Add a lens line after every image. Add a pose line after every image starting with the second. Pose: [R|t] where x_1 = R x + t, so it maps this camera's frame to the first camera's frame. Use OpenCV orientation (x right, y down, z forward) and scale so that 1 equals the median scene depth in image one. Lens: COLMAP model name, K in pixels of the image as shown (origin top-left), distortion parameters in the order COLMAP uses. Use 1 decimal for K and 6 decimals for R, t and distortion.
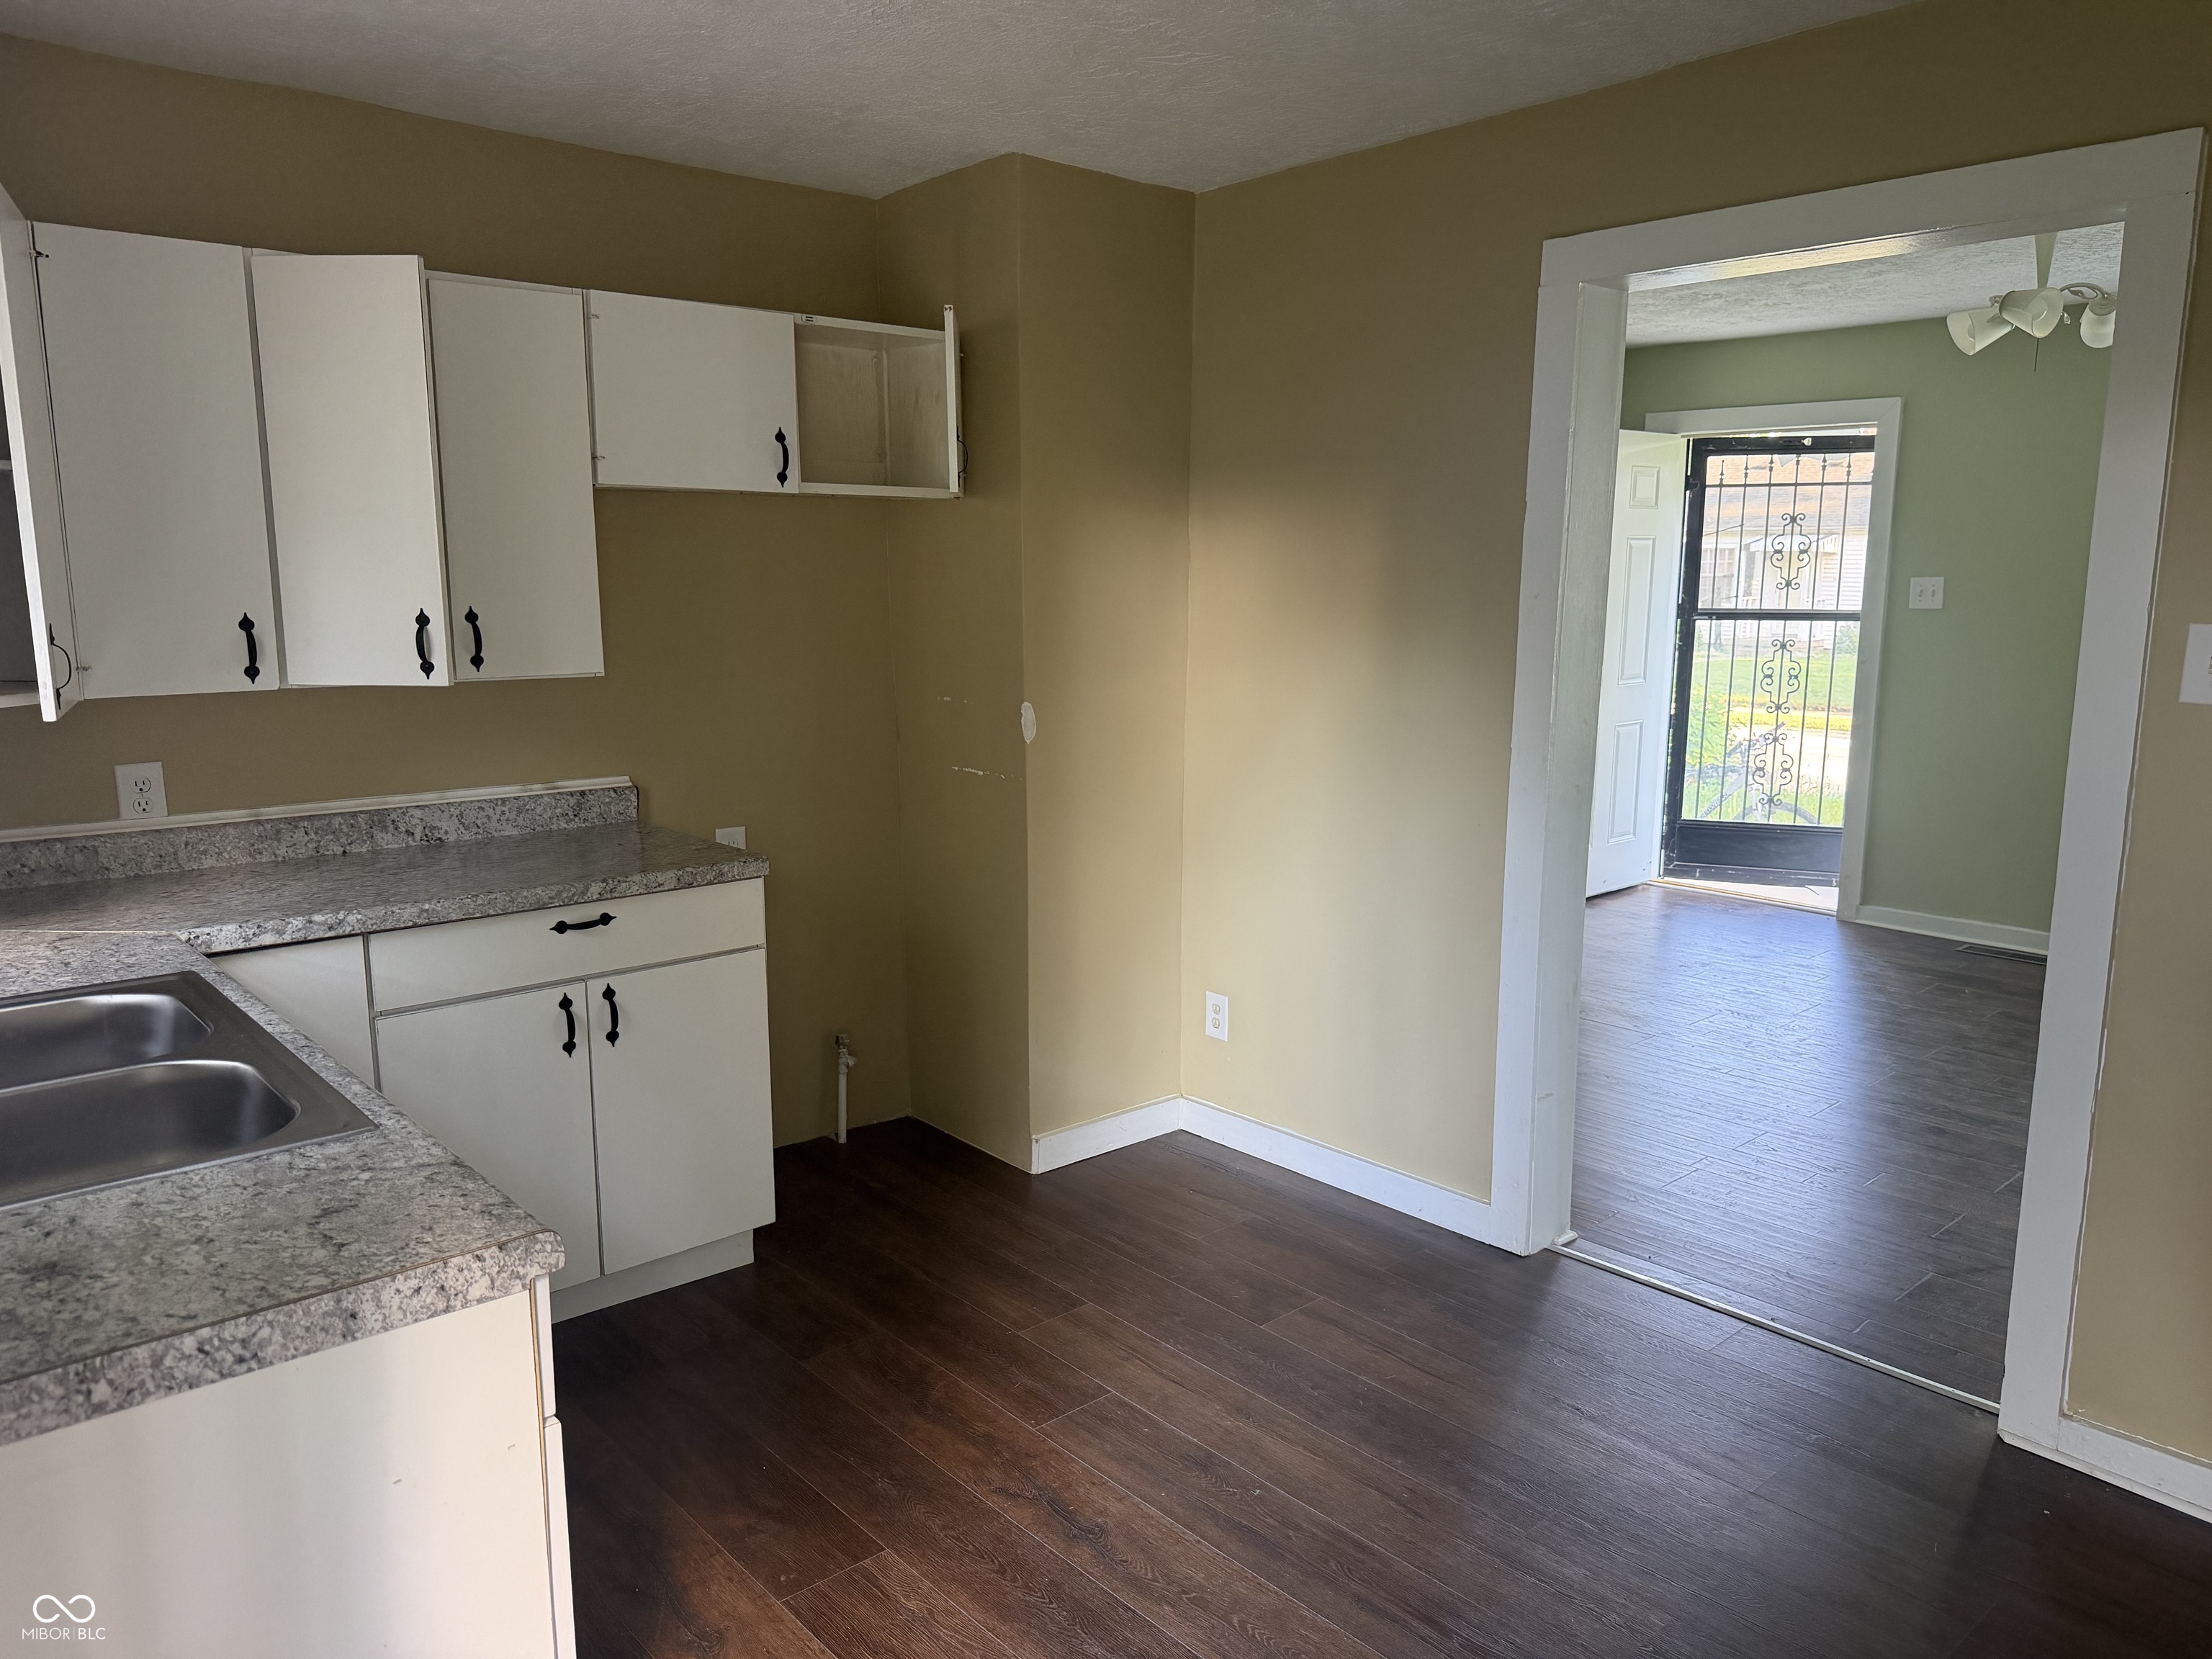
lens RADIAL K [[1553.6, 0, 1106.0], [0, 1553.6, 829.5], [0, 0, 1]] dist [0.109876, -0.160365]
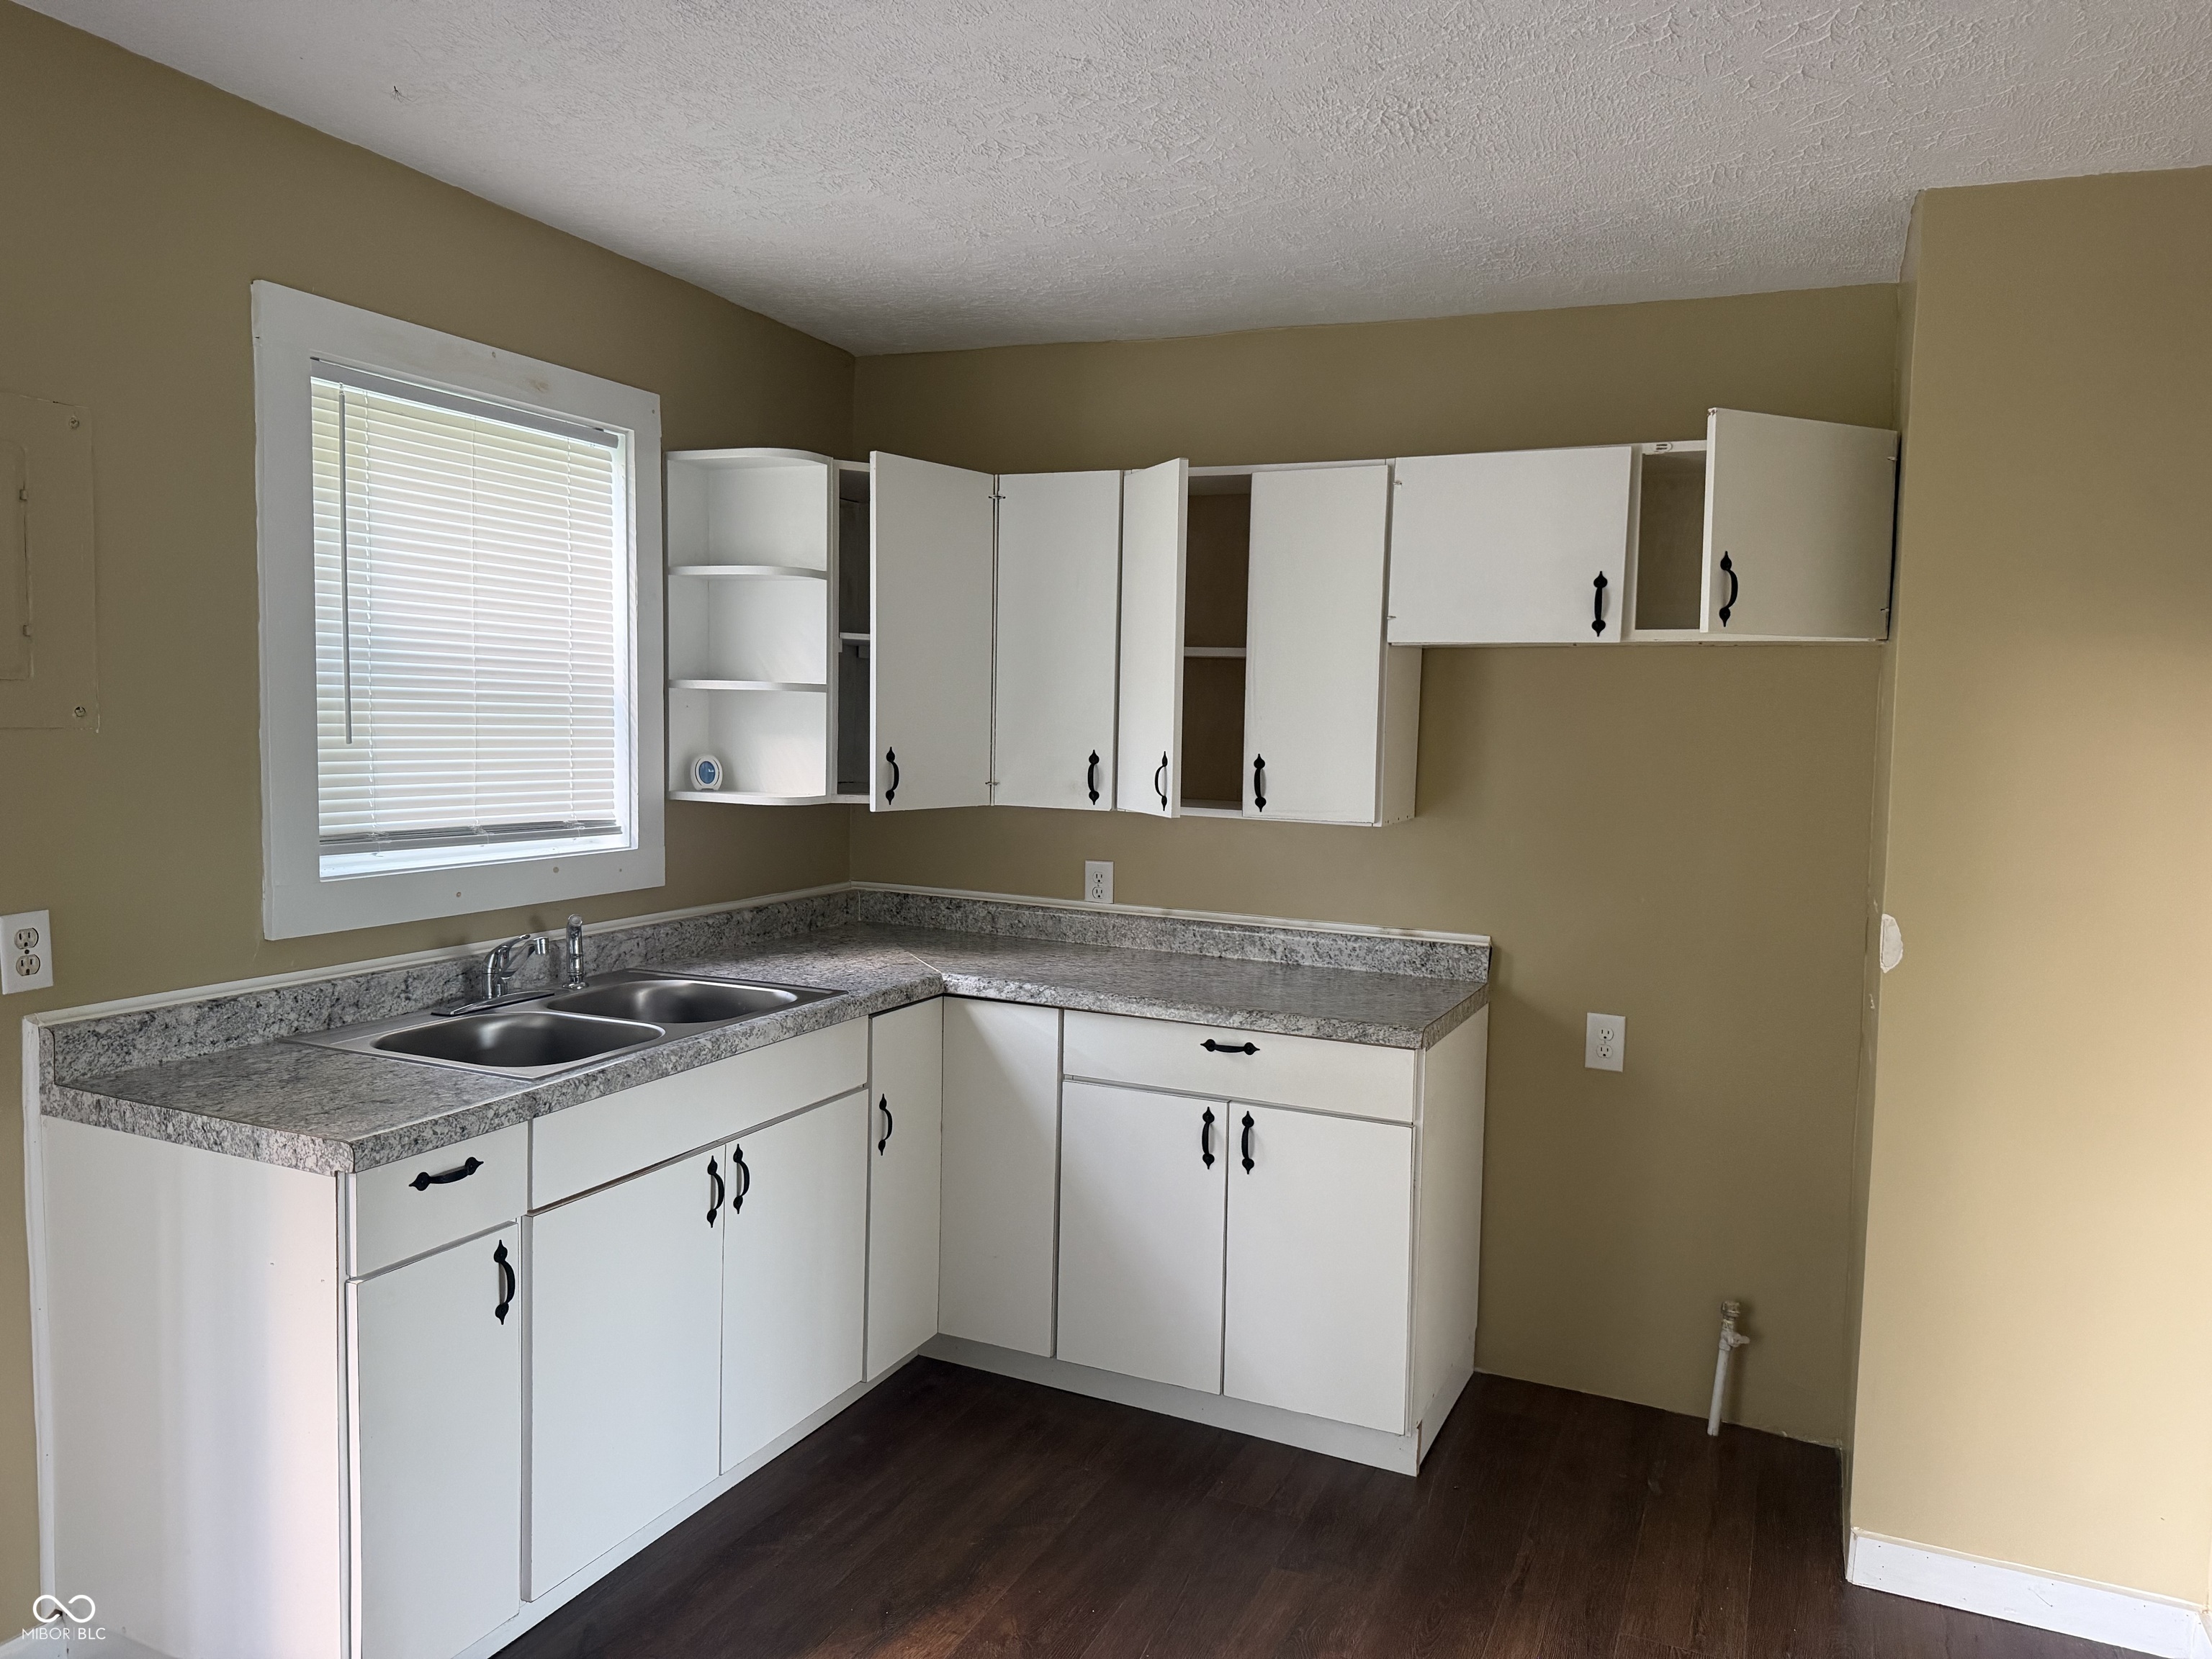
lens RADIAL K [[1553.6, 0, 1106.0], [0, 1553.6, 829.5], [0, 0, 1]] dist [0.109876, -0.160365]
pose [[0.408161, 0.078216, -0.909553, 0.556023], [-0.178237, 0.983977, 0.004632, -0.072121], [0.895341, 0.160226, 0.415562, 0.441168]]
